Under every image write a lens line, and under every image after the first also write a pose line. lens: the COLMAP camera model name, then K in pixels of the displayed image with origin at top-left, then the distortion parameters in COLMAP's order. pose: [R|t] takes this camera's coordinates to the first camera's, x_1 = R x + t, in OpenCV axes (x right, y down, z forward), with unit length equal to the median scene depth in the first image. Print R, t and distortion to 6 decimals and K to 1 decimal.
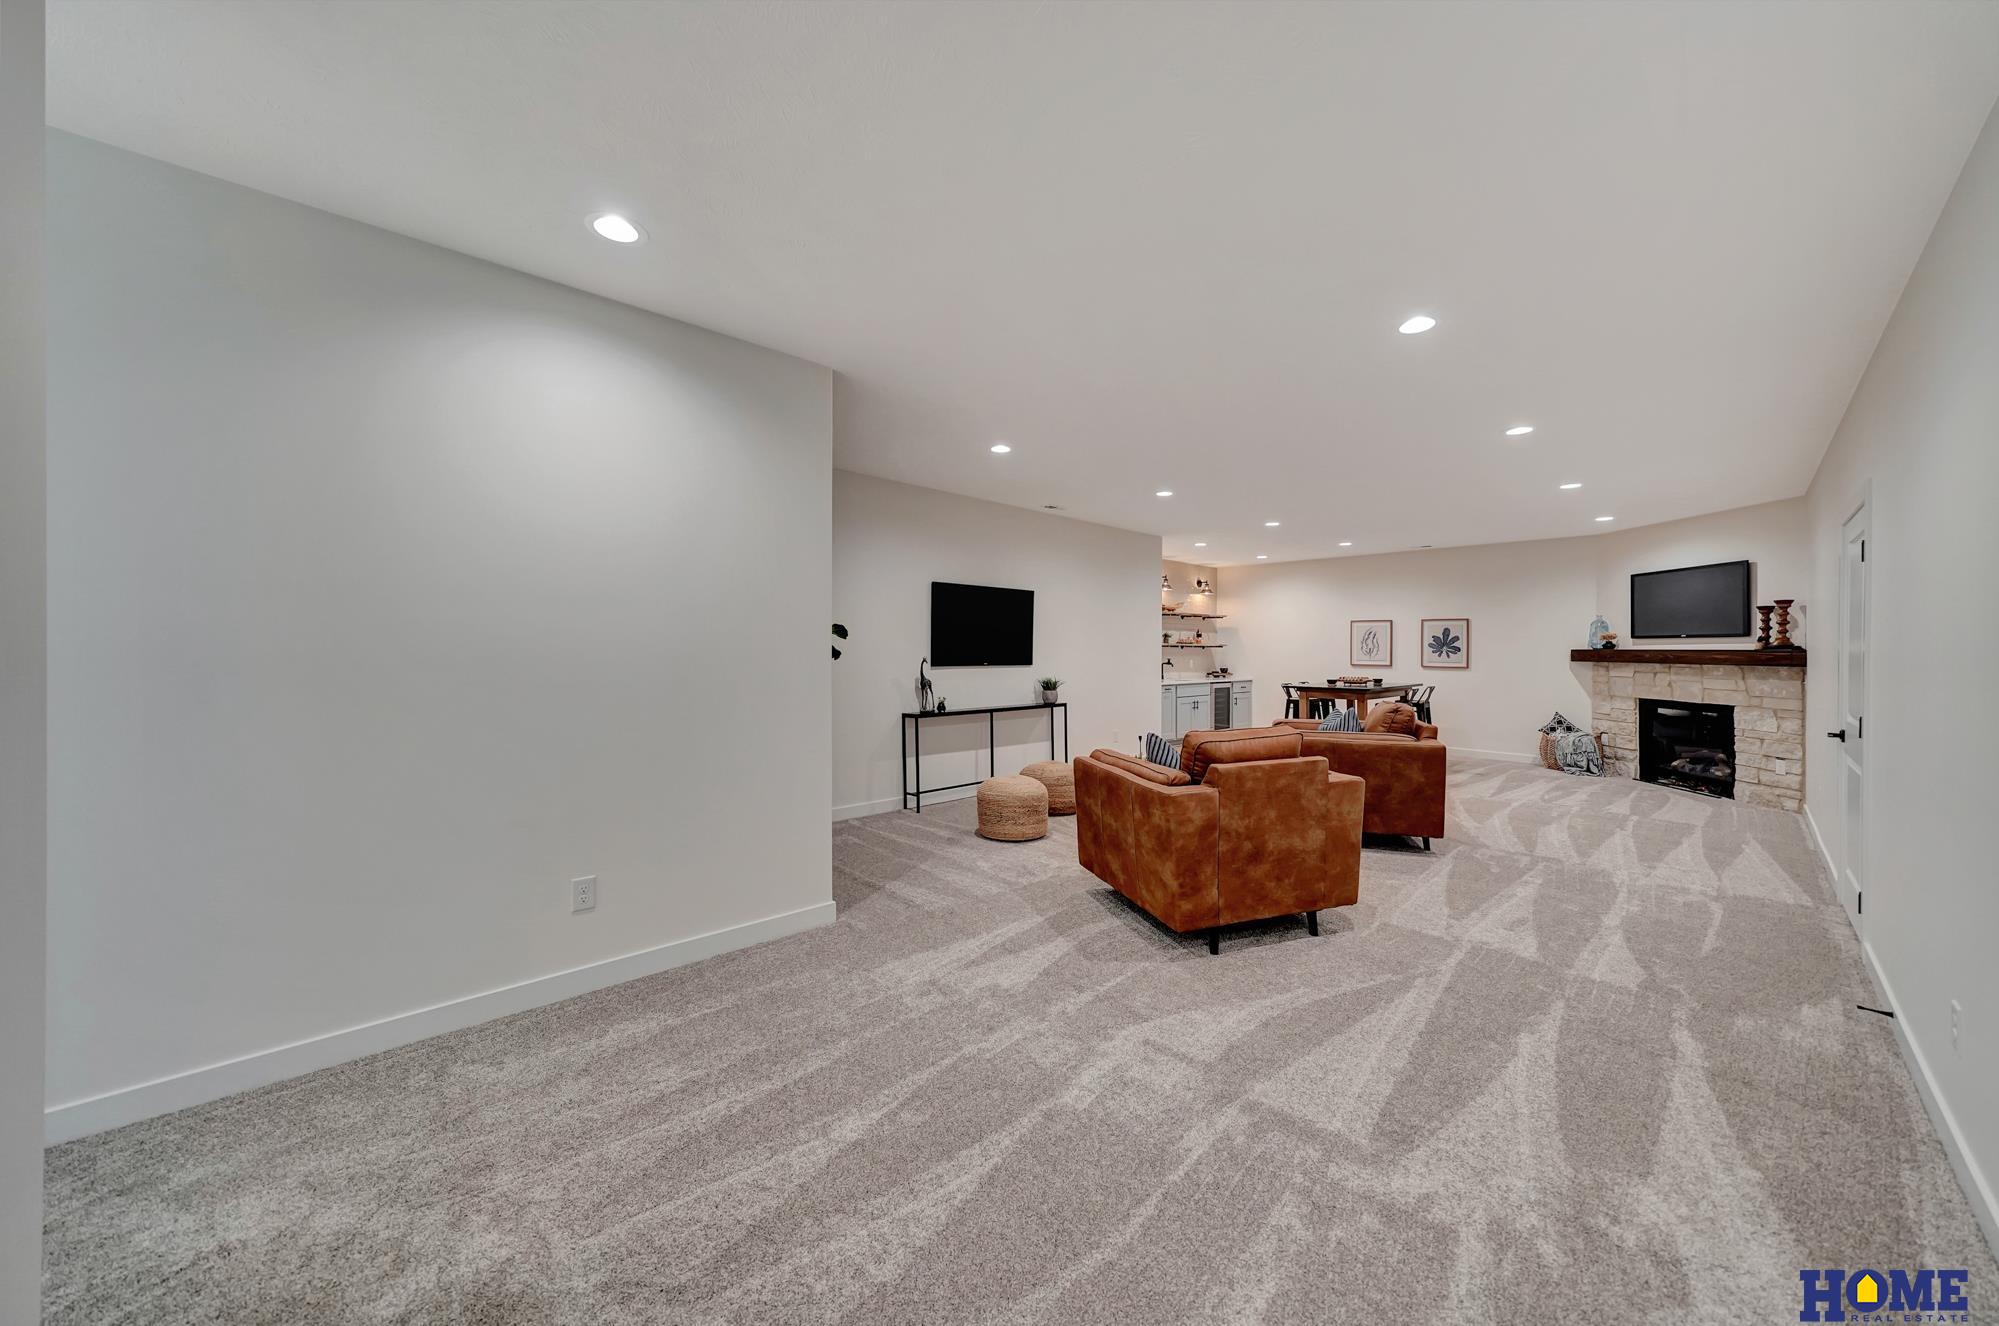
lens RADIAL K [[681.6, 0, 984.2], [0, 681.6, 656.3], [0, 0, 1]] dist [-0.021864, 0.000015]
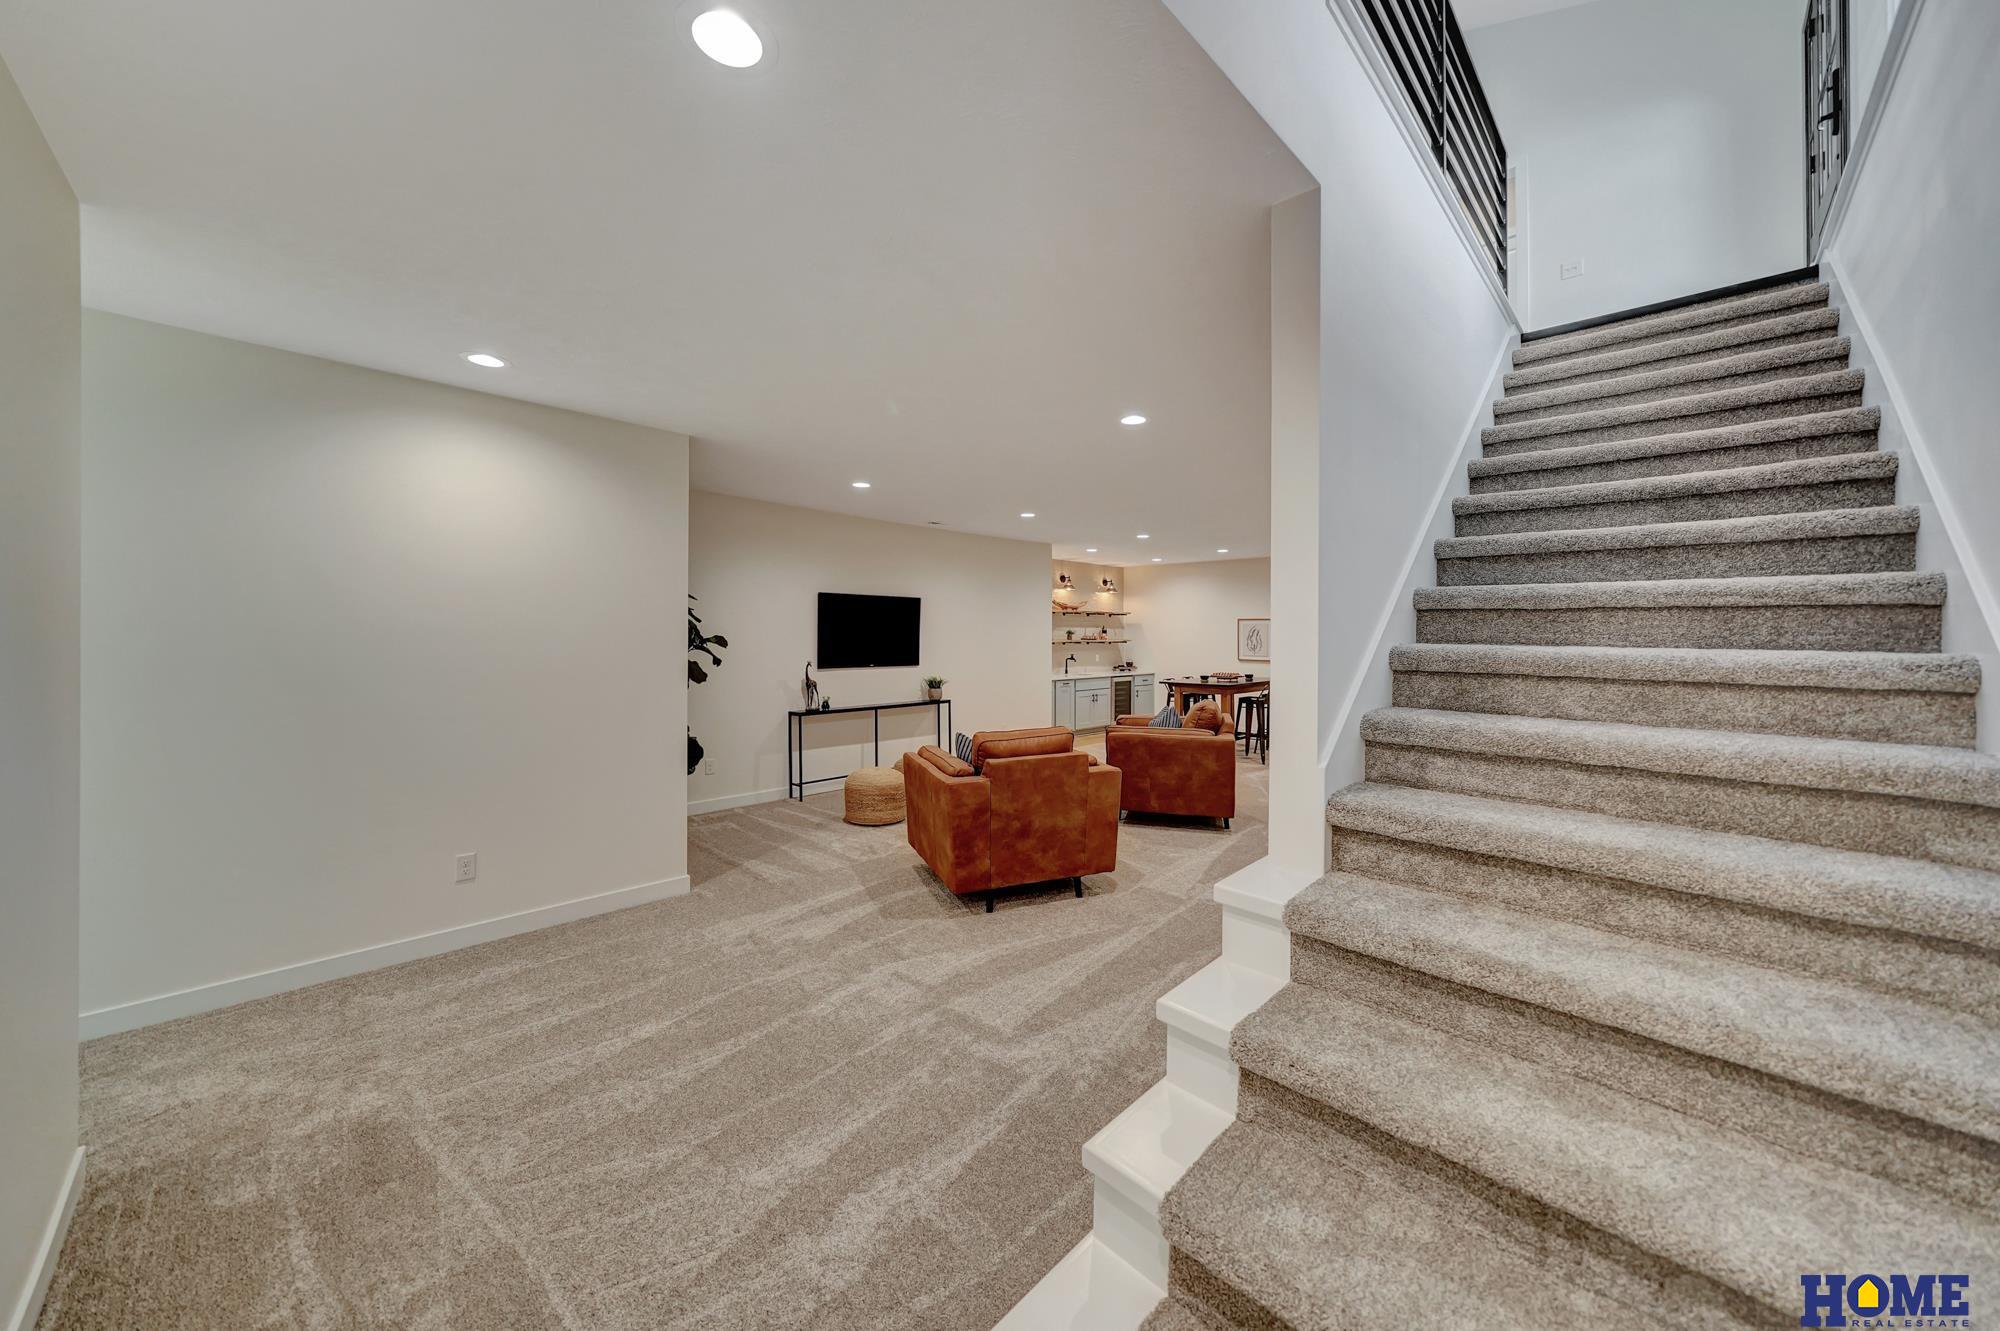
lens RADIAL K [[699.1, 0, 990.7], [0, 699.1, 619.8], [0, 0, 1]] dist [-0.033420, -0.000026]
pose [[0.998420, 0.001314, 0.056185, 0.183465], [0.000346, 0.999564, -0.029527, -0.040714], [-0.056199, 0.029500, 0.997984, -0.197648]]
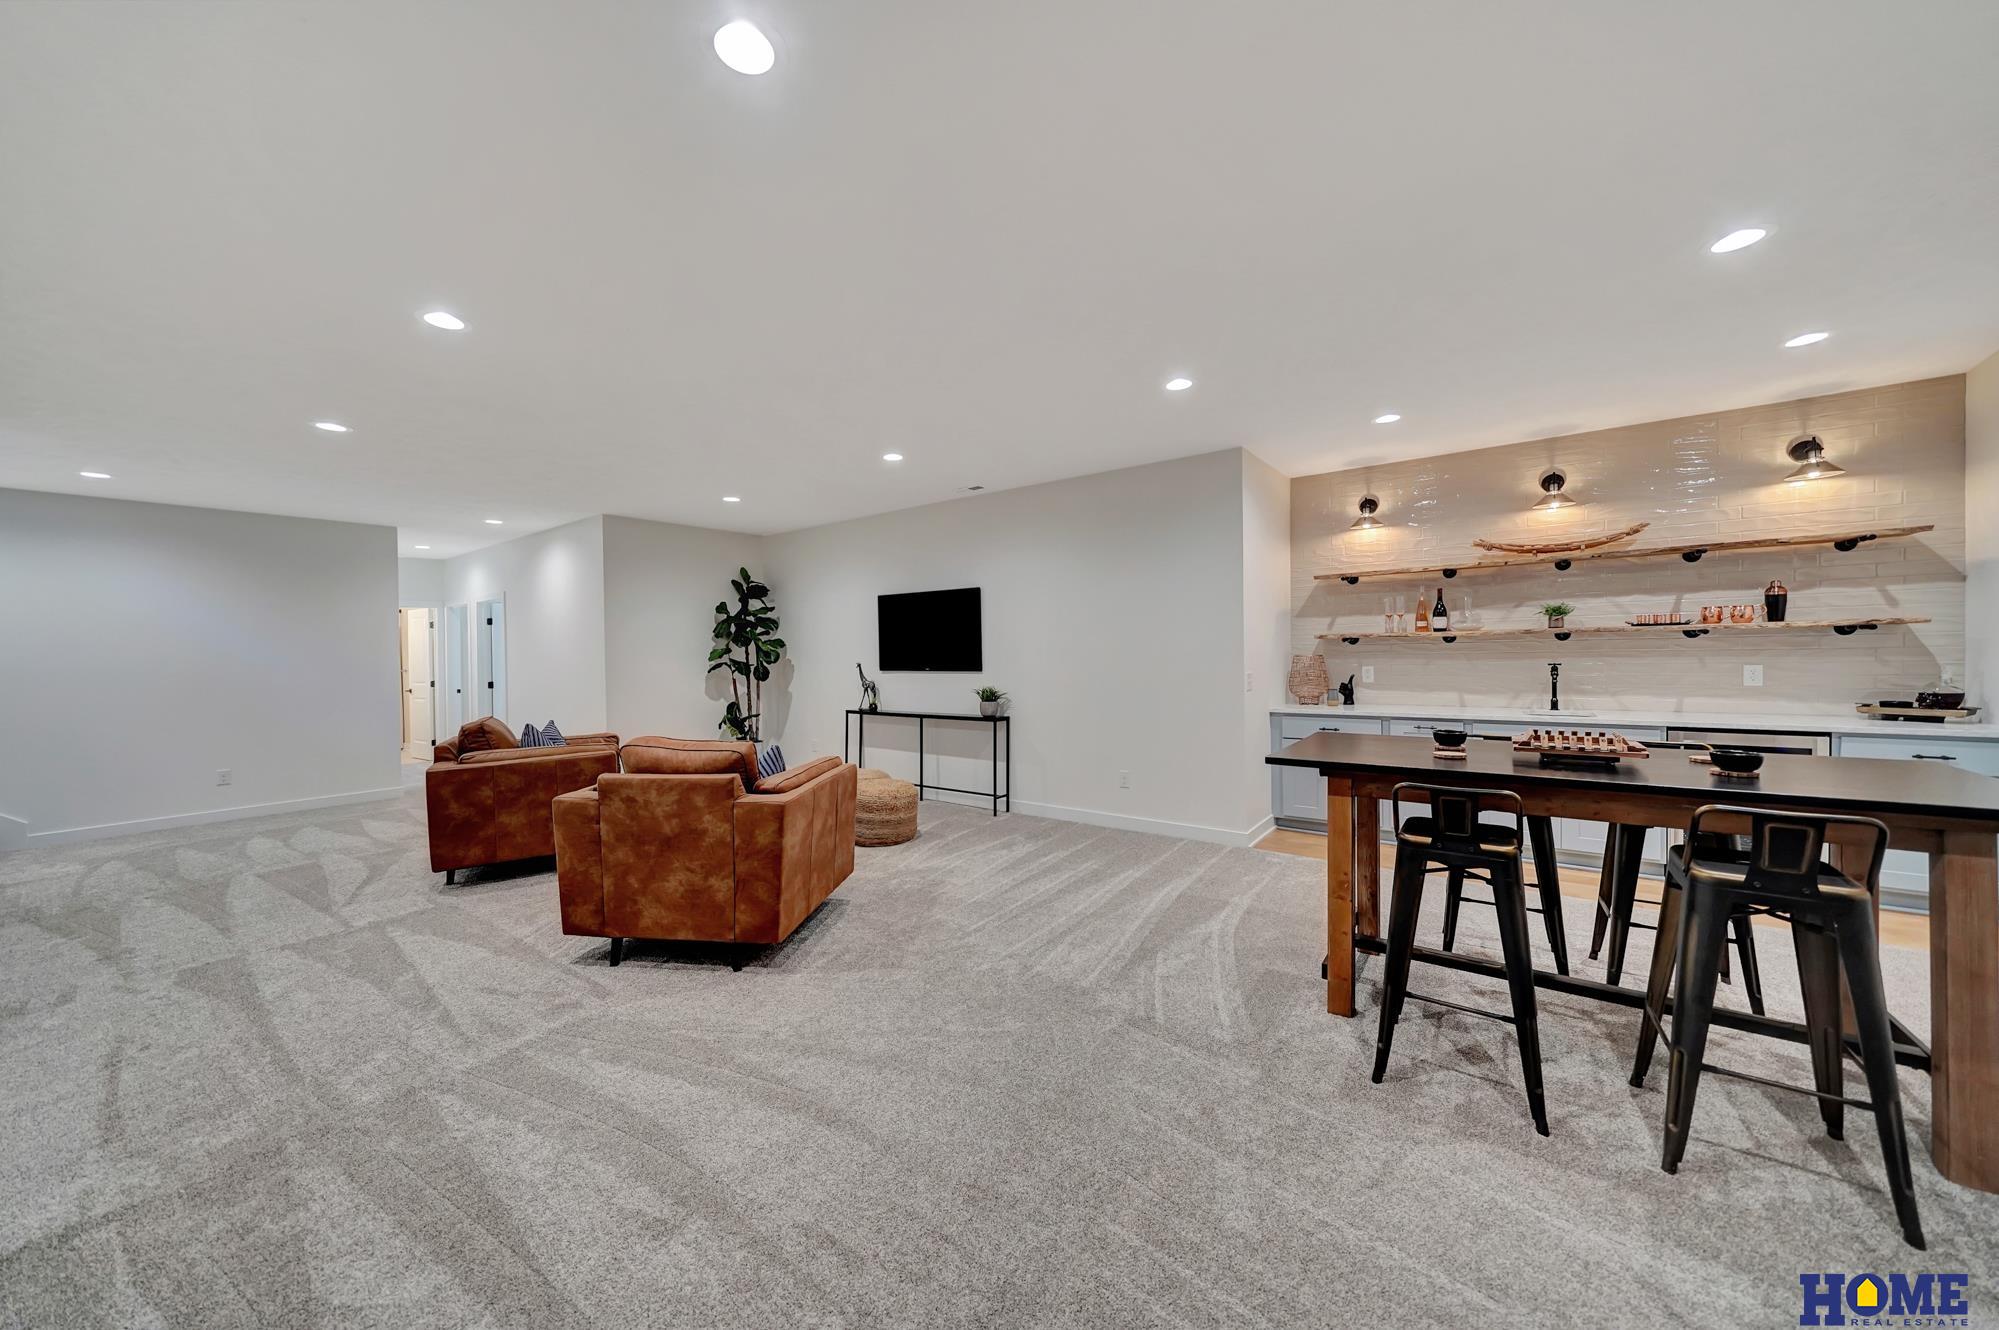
lens RADIAL K [[699.6, 0, 997.4], [0, 699.6, 649.1], [0, 0, 1]] dist [-0.000929, -0.000538]
pose [[0.201541, -0.009473, -0.979434, 1.433730], [0.010735, 0.999915, -0.007463, -0.013369], [0.979421, -0.009010, 0.201625, 1.246315]]
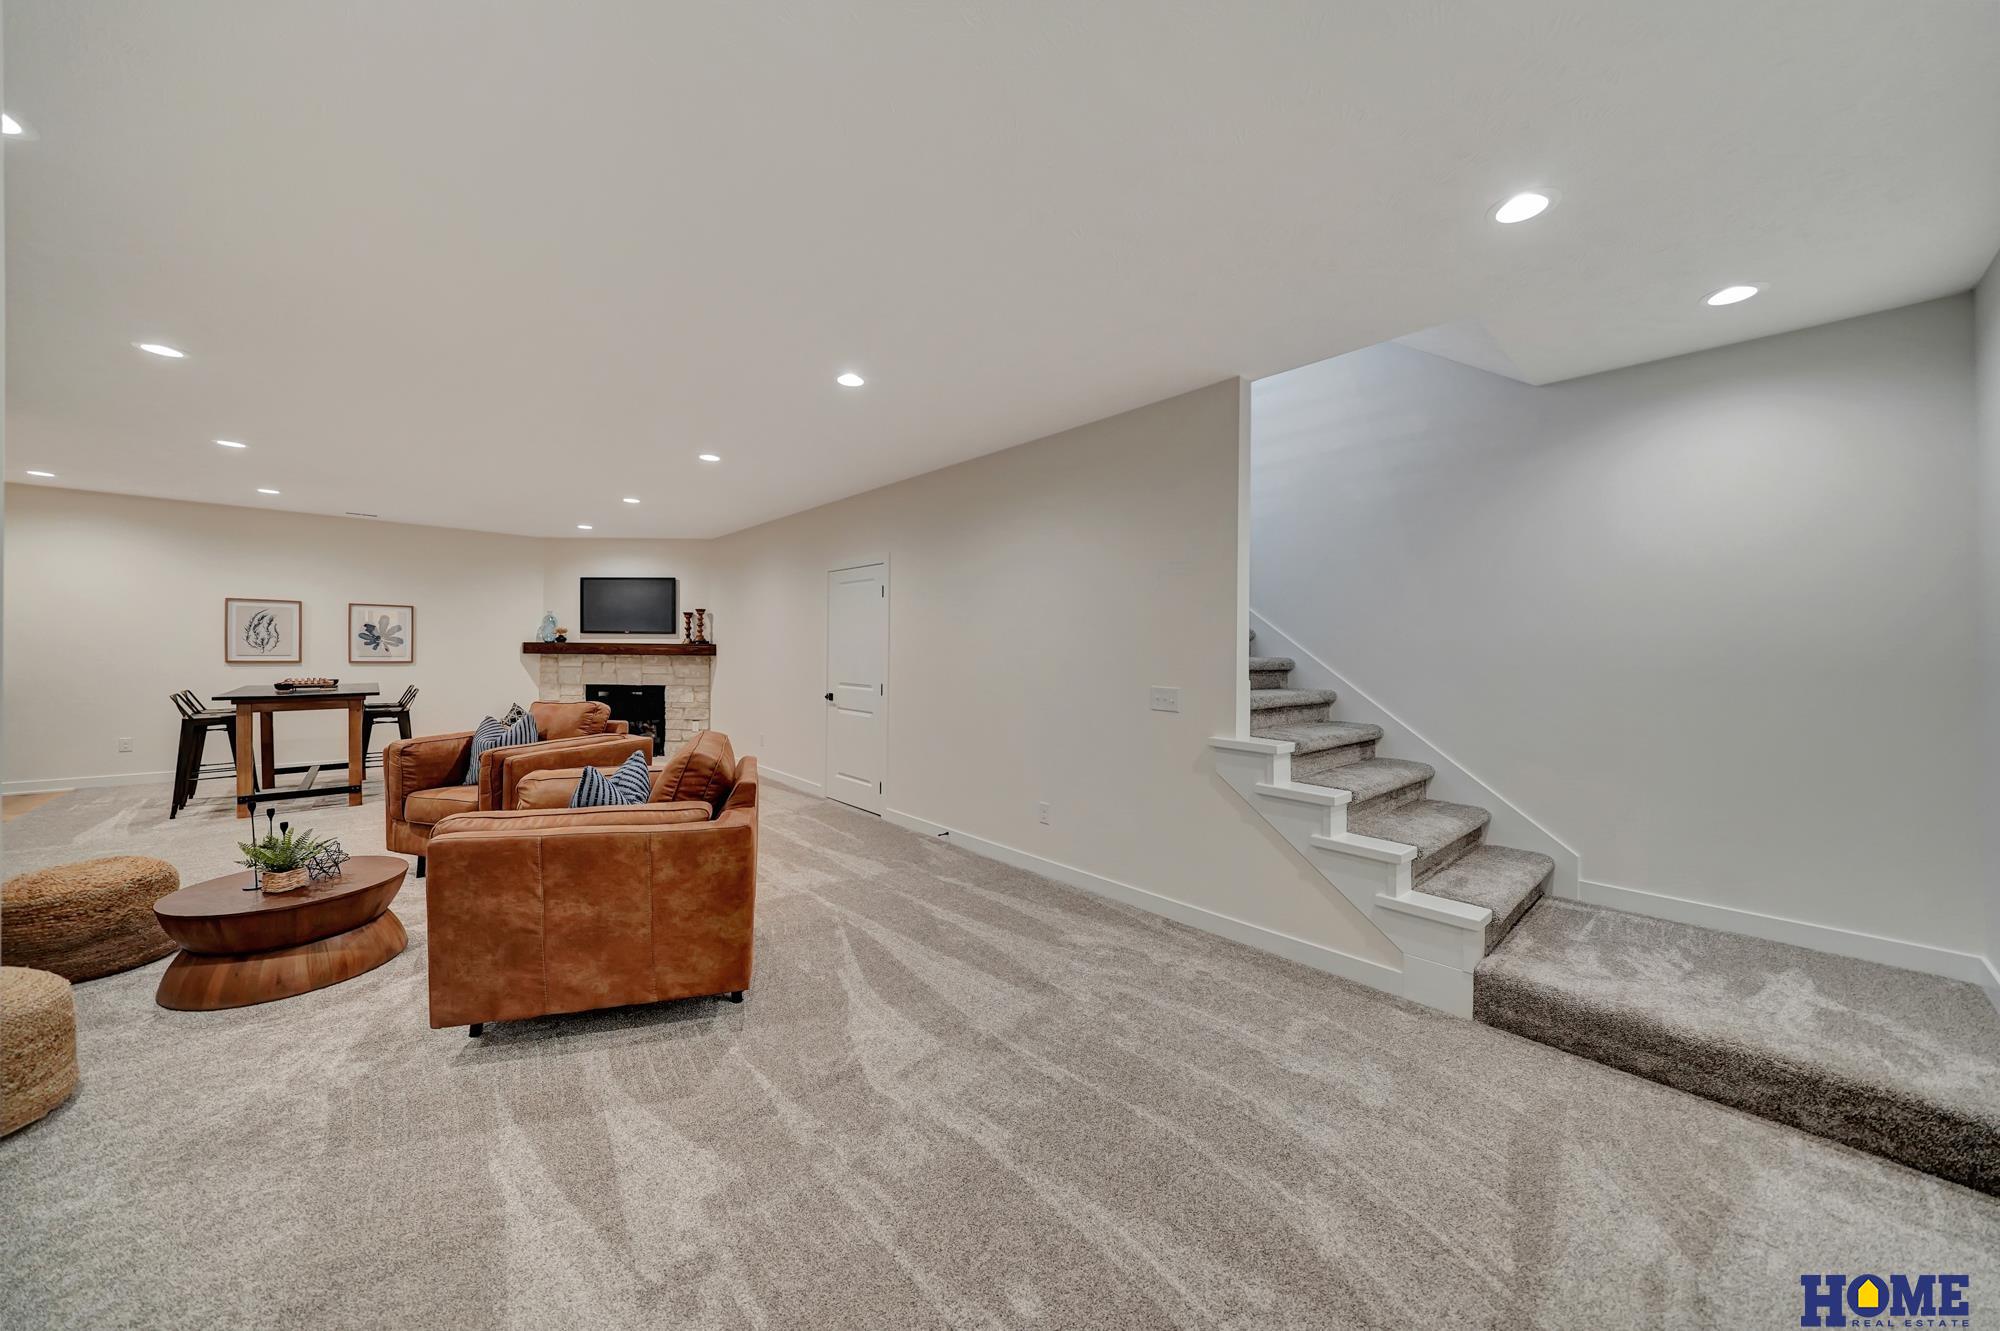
lens RADIAL K [[699.9, 0, 997.9], [0, 699.9, 649.6], [0, 0, 1]] dist [-0.000929, -0.000538]
pose [[-0.000722, -0.007726, 0.999970, -0.376986], [-0.000374, 0.999970, 0.007726, -0.012088], [-1.000000, -0.000369, -0.000725, 0.454554]]
